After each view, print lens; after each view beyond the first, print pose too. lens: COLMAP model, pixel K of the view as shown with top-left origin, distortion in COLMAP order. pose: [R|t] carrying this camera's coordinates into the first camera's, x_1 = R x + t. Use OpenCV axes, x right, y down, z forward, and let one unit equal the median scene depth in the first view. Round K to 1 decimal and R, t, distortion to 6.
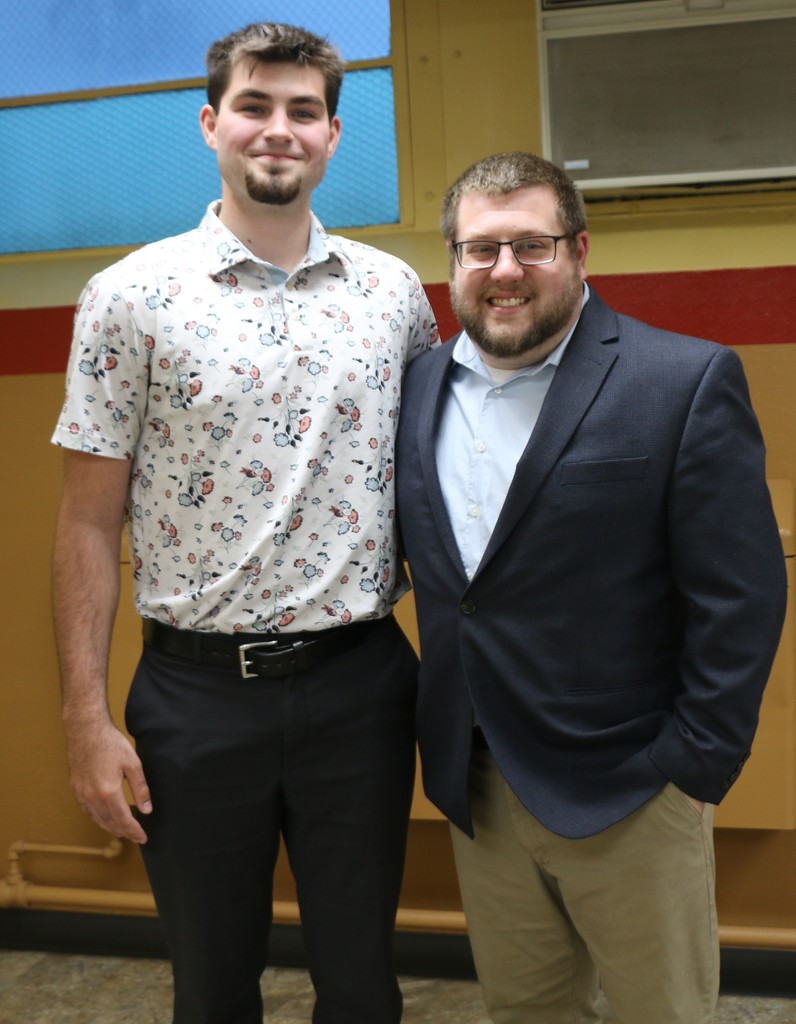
lens RADIAL K [[1500.0, 0, 428.9], [0, 1500.0, 468.2], [0, 0, 1]] dist [-0.061805, 0.000000]
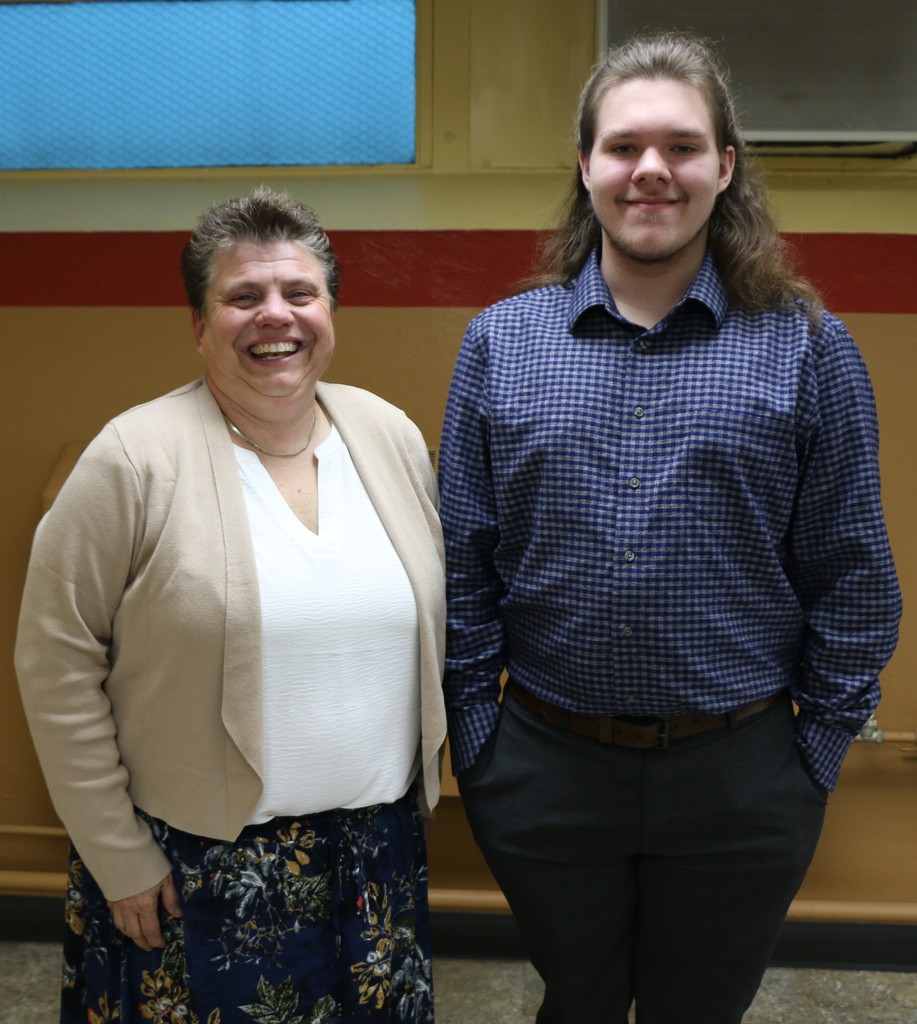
lens RADIAL K [[1531.0, 0, 463.9], [0, 1531.0, 507.6], [0, 0, 1]] dist [-0.060909, 0.000000]
pose [[0.982244, 0.024676, 0.185977, -0.160623], [-0.034113, 0.998278, 0.047713, 0.004536], [-0.184480, -0.053211, 0.981395, 0.046025]]
